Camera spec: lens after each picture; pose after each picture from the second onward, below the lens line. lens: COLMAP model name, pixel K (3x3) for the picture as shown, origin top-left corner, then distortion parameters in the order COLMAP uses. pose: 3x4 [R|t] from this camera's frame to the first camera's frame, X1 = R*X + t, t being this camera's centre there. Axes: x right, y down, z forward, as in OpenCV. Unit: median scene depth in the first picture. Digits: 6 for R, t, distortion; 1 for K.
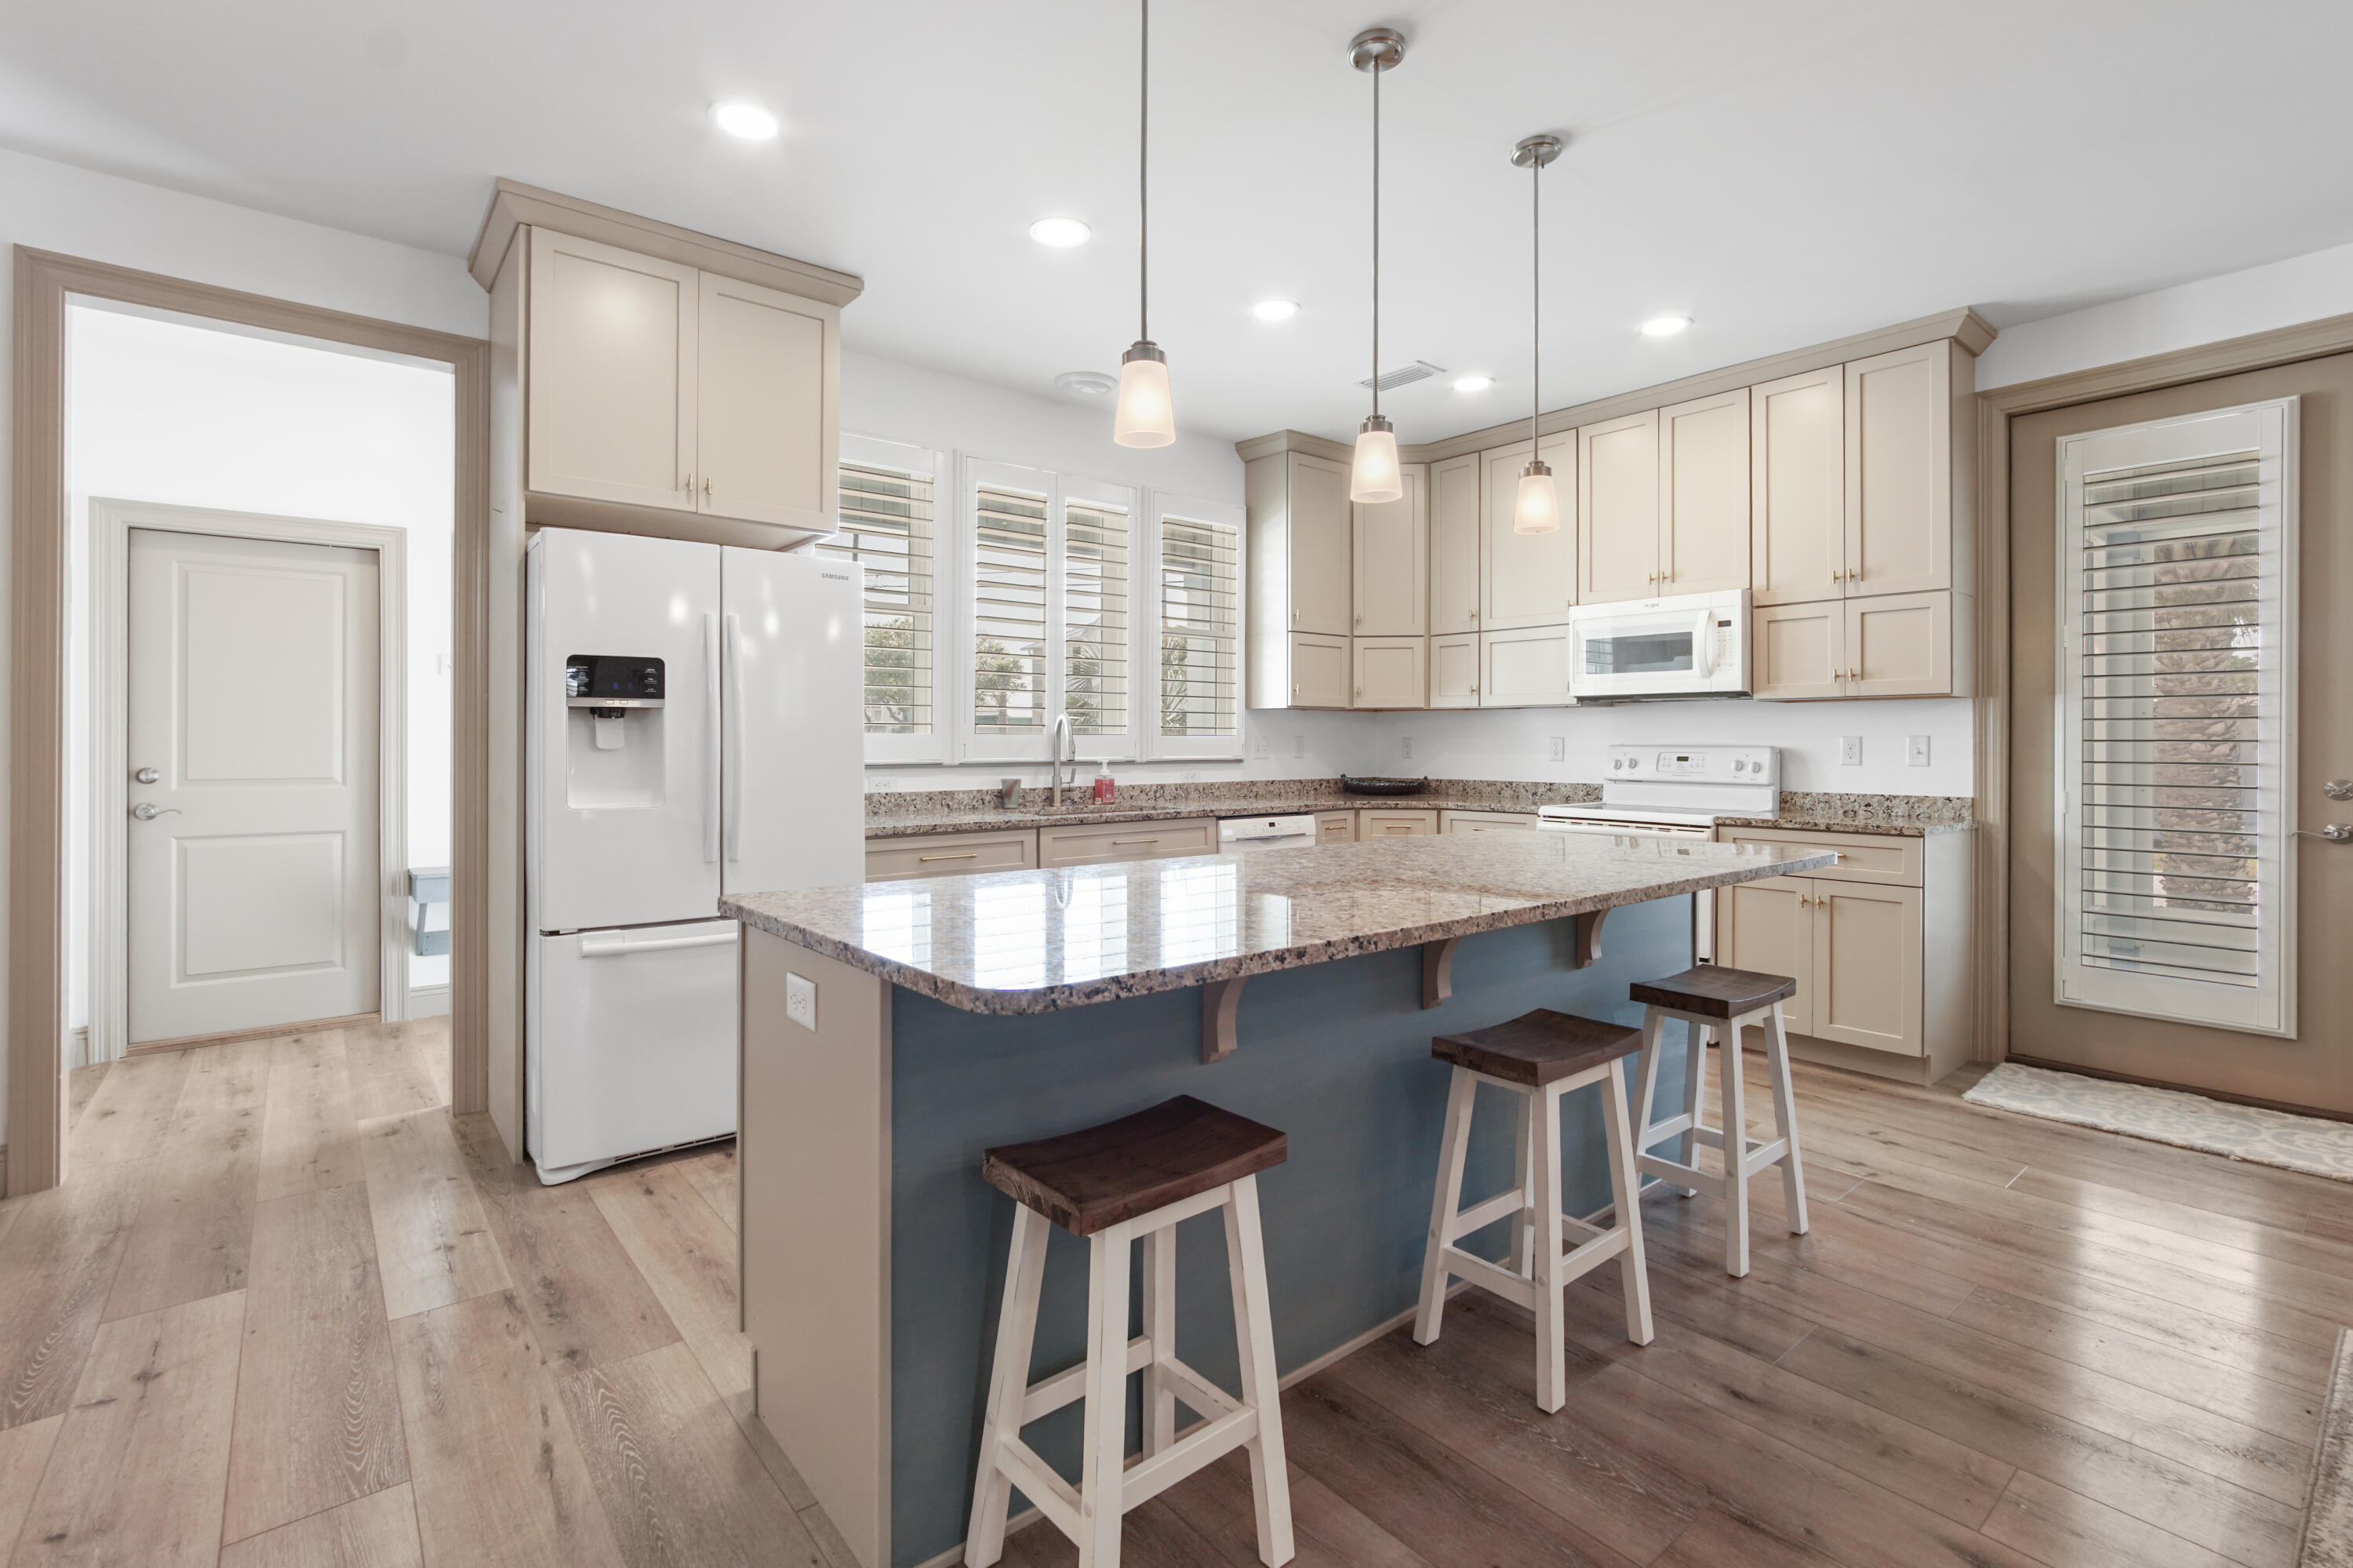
lens RADIAL K [[1061.0, 0, 1168.3], [0, 1061.0, 743.7], [0, 0, 1]] dist [-0.000144, 0.000334]
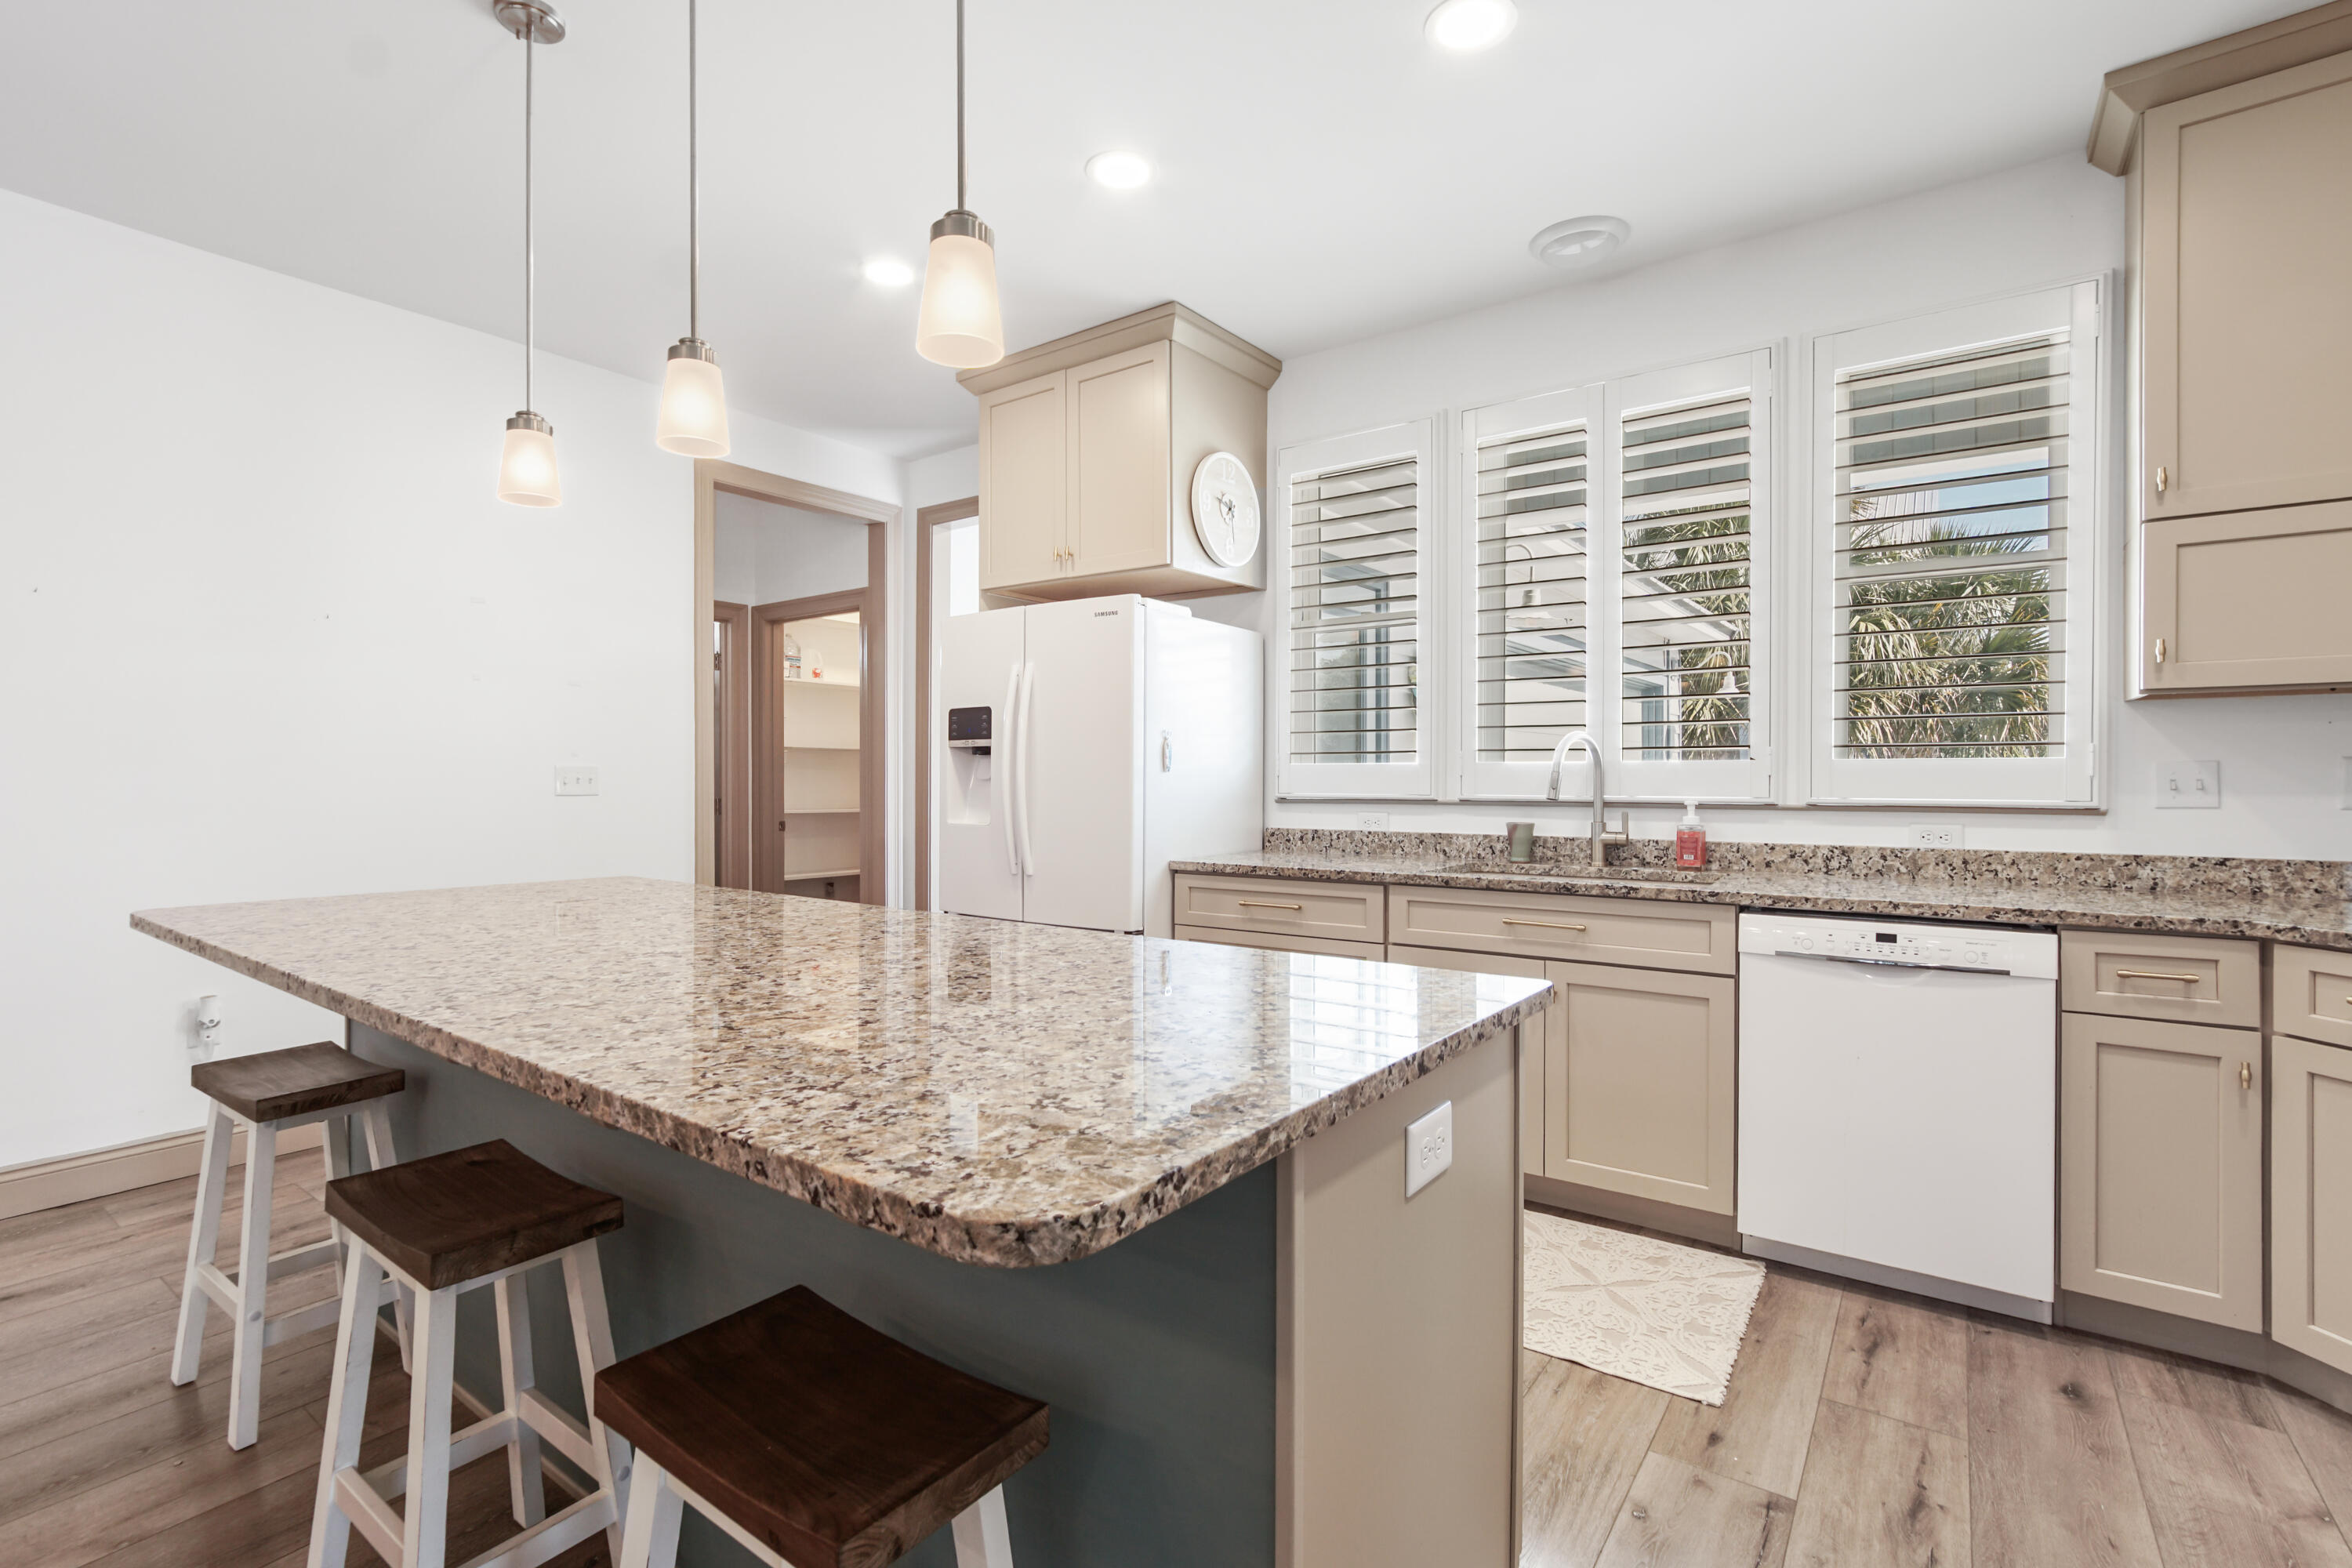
lens RADIAL K [[1060.5, 0, 1182.4], [0, 1060.5, 780.2], [0, 0, 1]] dist [-0.000144, 0.000334]
pose [[0.251713, -0.000398, -0.967802, 0.507110], [-0.002184, 0.999997, -0.000979, 0.004578], [0.967800, 0.002360, 0.251711, 0.581826]]
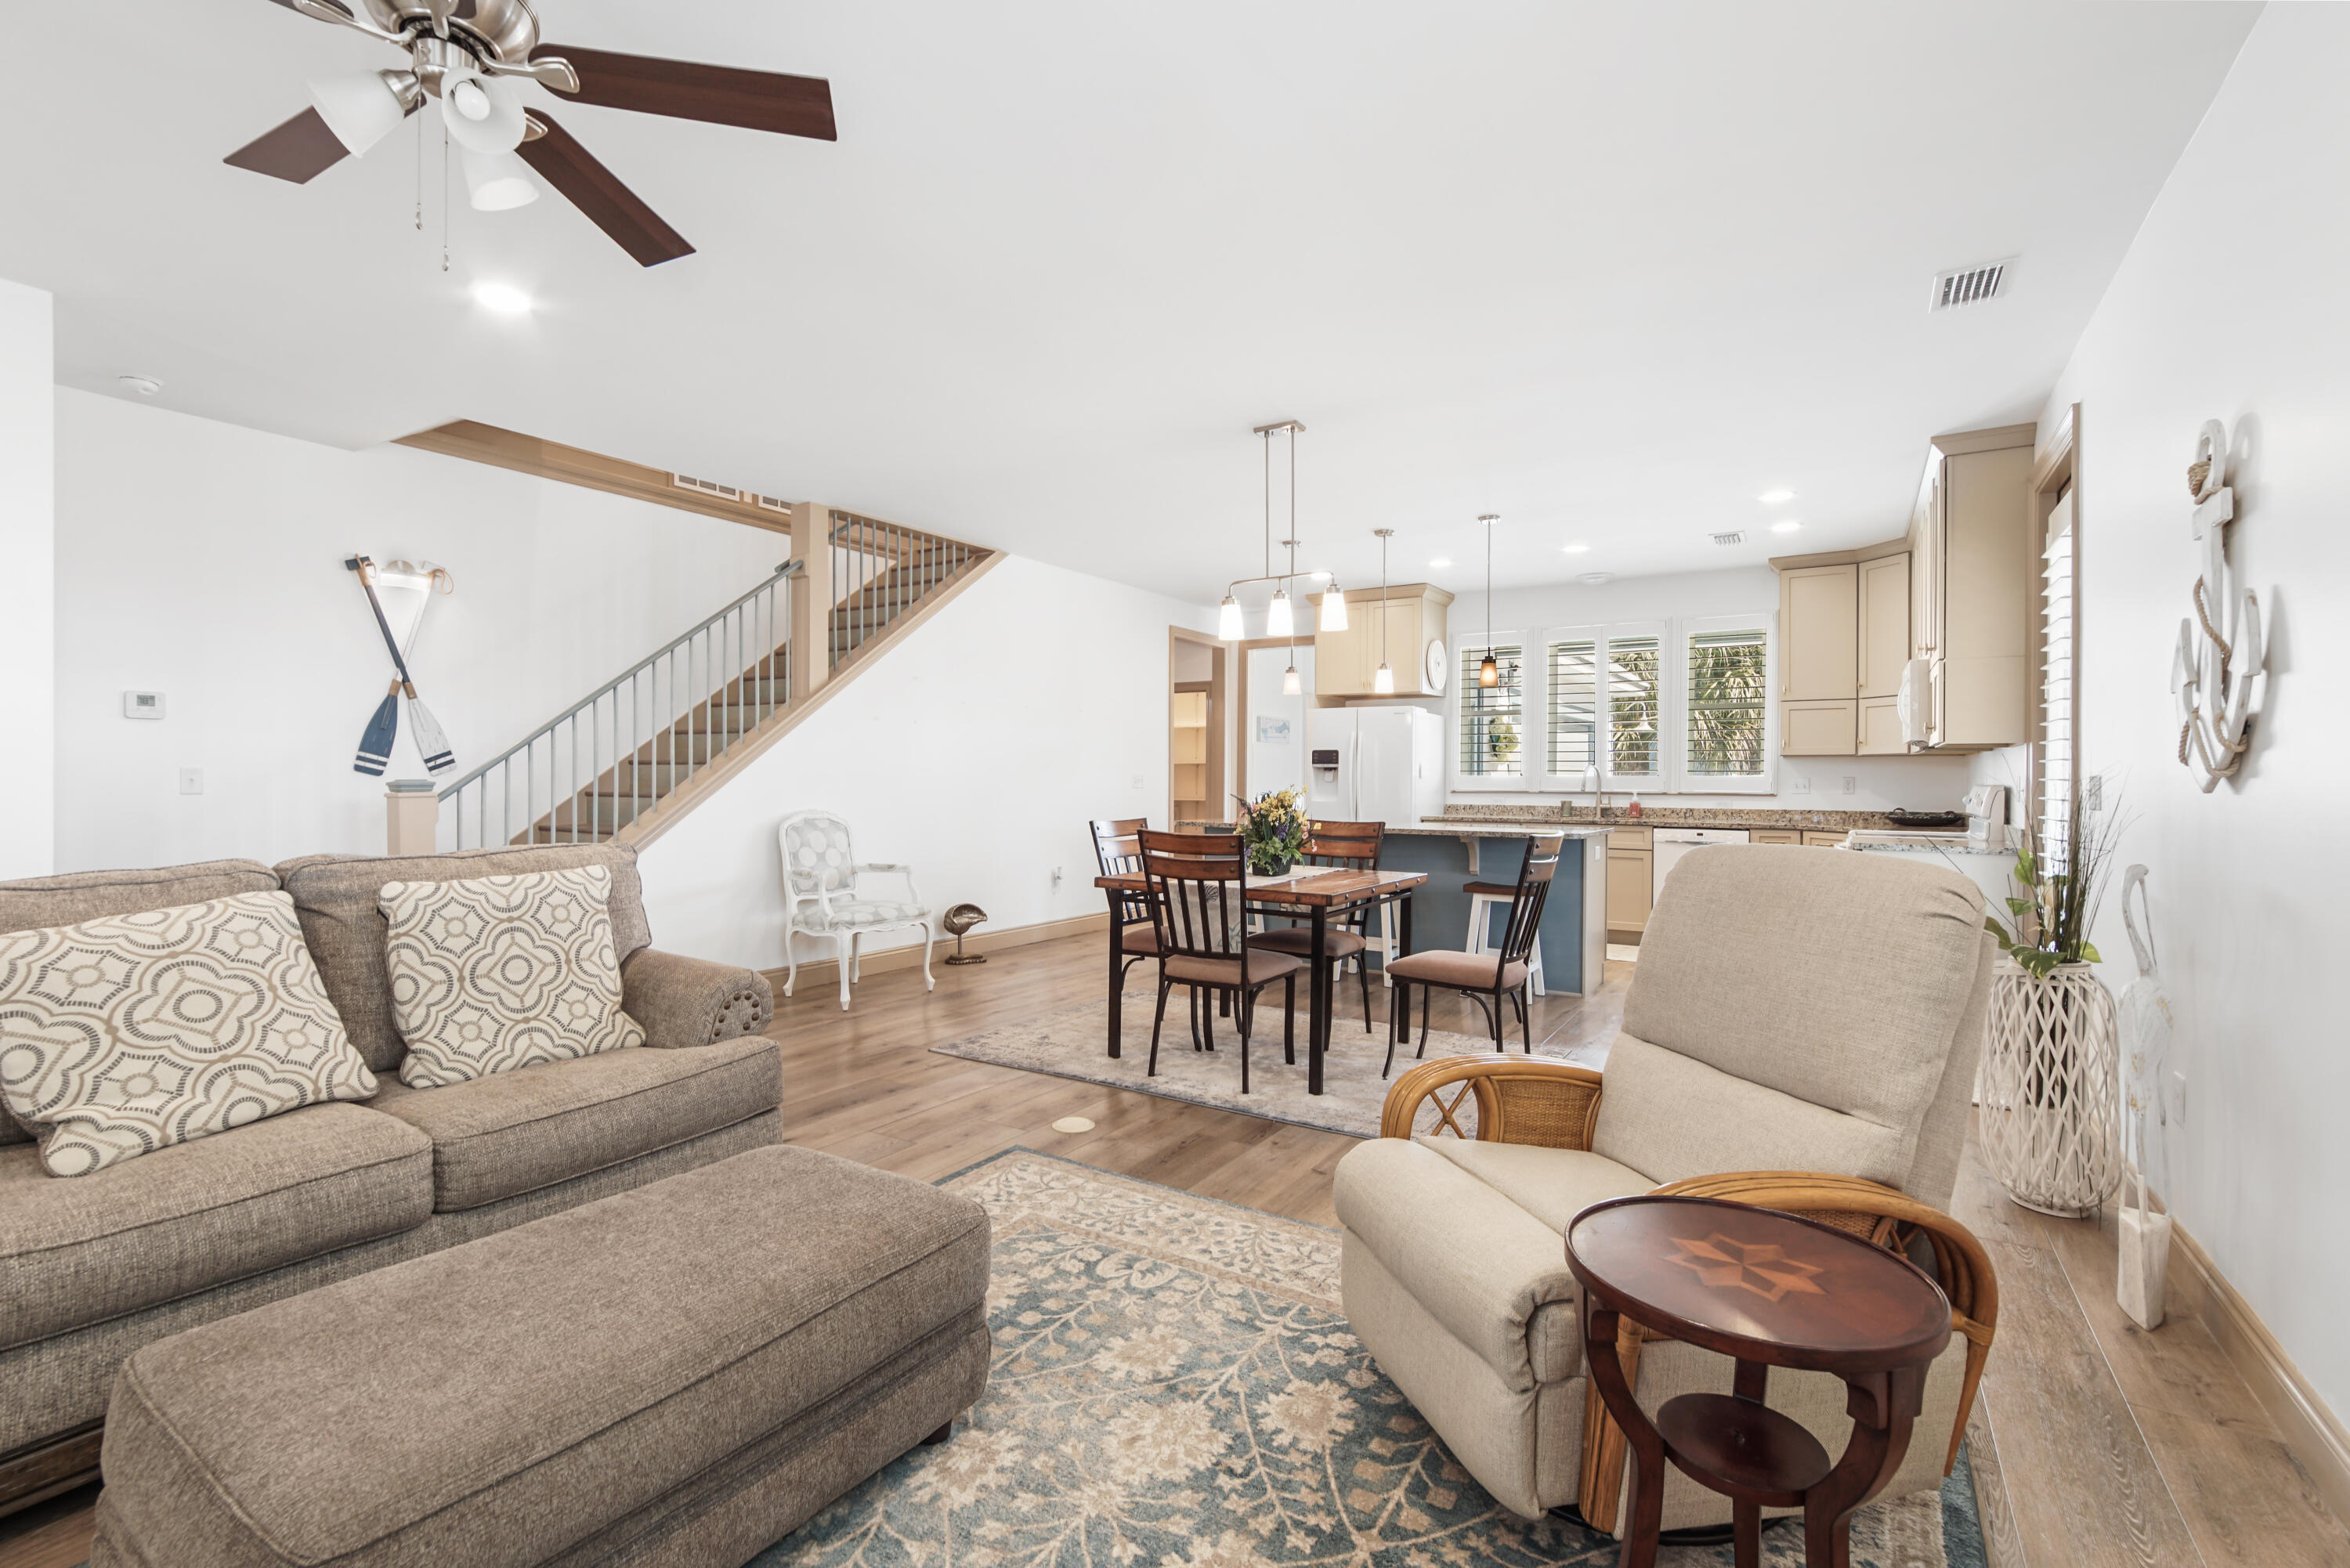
lens RADIAL K [[1059.6, 0, 1167.0], [0, 1059.6, 783.2], [0, 0, 1]] dist [-0.000144, 0.000334]
pose [[0.307822, 0.000440, -0.951444, 1.366391], [-0.009142, 0.999955, -0.002495, 0.013980], [0.951400, 0.009466, 0.307812, -0.212909]]
